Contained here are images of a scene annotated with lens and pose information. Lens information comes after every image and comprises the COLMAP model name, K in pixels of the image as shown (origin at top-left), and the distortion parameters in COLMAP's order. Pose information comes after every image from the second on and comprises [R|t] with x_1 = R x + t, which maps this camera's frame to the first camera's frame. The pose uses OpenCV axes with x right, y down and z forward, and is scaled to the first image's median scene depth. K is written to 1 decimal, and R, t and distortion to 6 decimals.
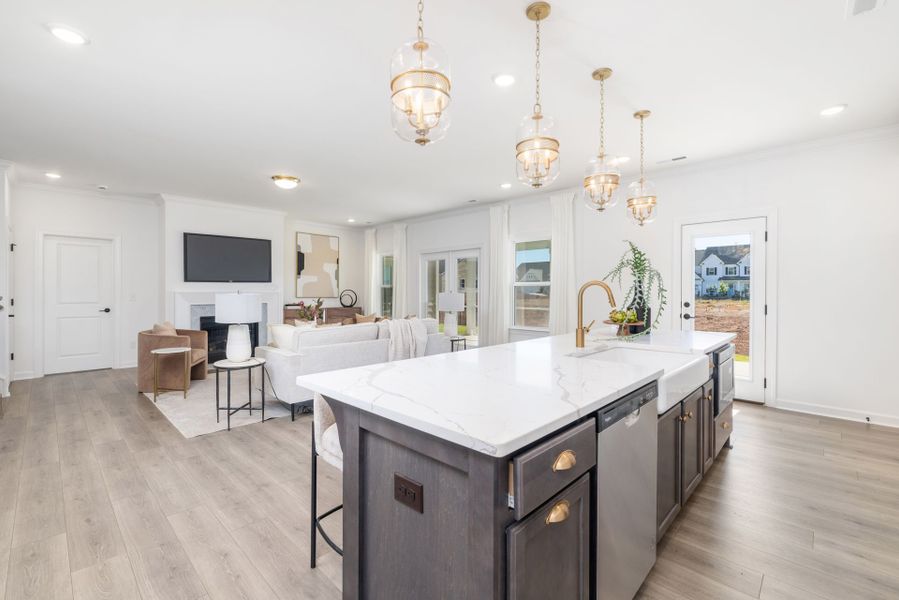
lens RADIAL K [[392.5, 0, 445.3], [0, 392.5, 293.8], [0, 0, 1]] dist [0.002235, 0.001212]
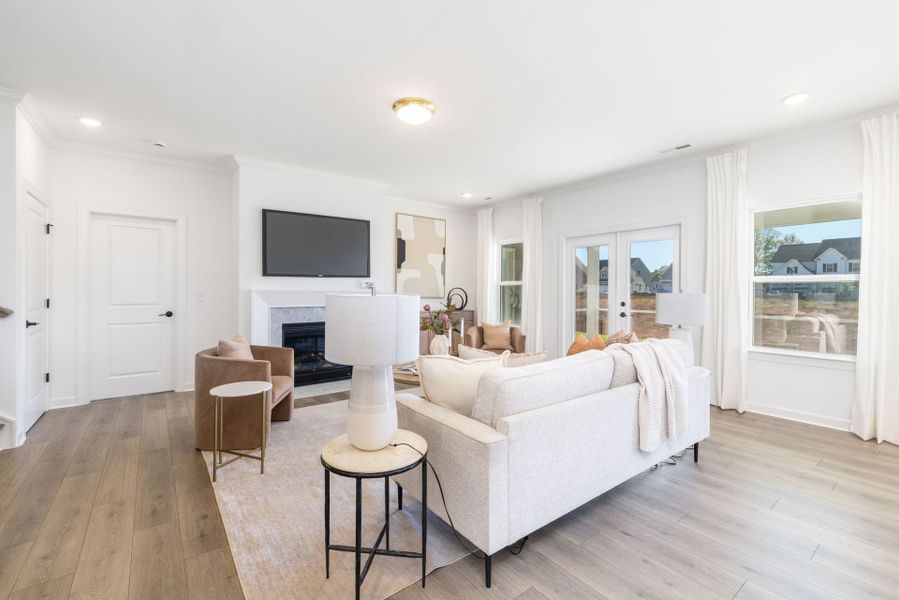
lens RADIAL K [[392.5, 0, 446.0], [0, 392.5, 293.8], [0, 0, 1]] dist [0.002235, 0.001212]
pose [[0.988393, 0.005488, -0.151818, -0.211234], [-0.004935, 0.999980, 0.004017, -0.002194], [0.151837, -0.003221, 0.988400, 0.321511]]
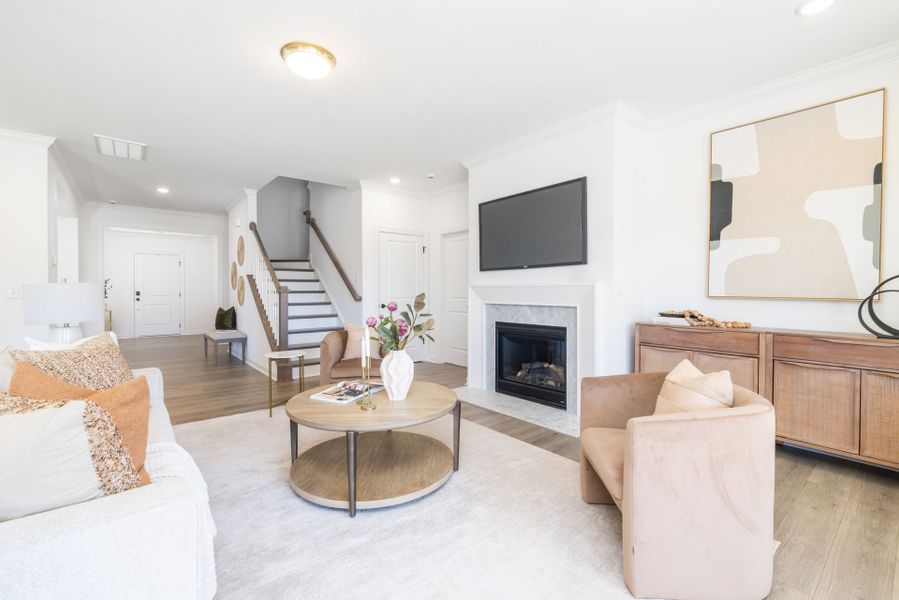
lens RADIAL K [[392.5, 0, 452.5], [0, 392.5, 293.0], [0, 0, 1]] dist [0.002235, 0.001212]
pose [[-0.103651, 0.011390, -0.994548, 0.063633], [-0.000743, 0.999933, 0.011530, 0.001047], [0.994613, 0.001934, -0.103636, 1.002281]]
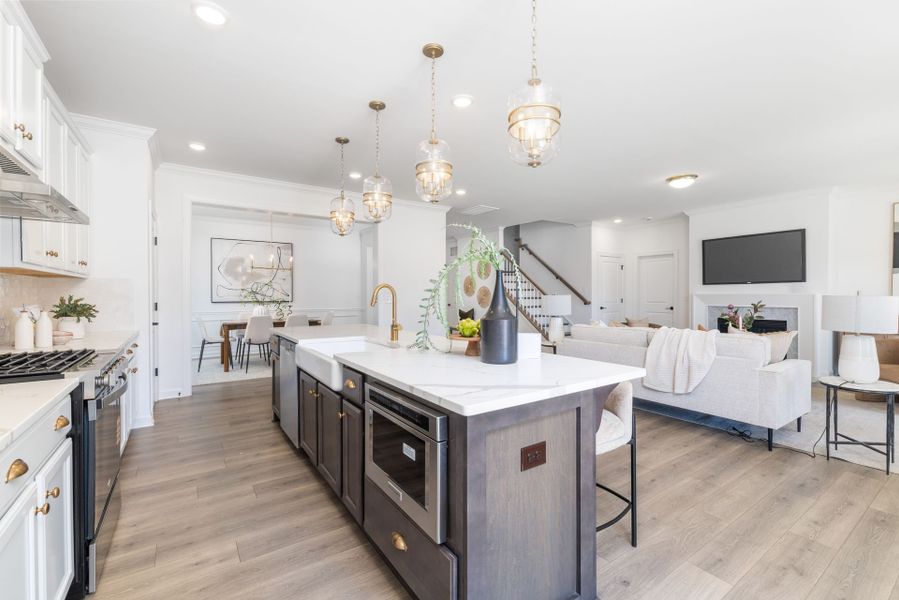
lens RADIAL K [[392.5, 0, 452.4], [0, 392.5, 294.7], [0, 0, 1]] dist [0.002235, 0.001212]
pose [[-0.188682, -0.001698, -0.982037, 0.534572], [-0.003377, 0.999994, -0.001080, 0.000379], [0.982032, 0.003113, -0.188687, 0.508753]]
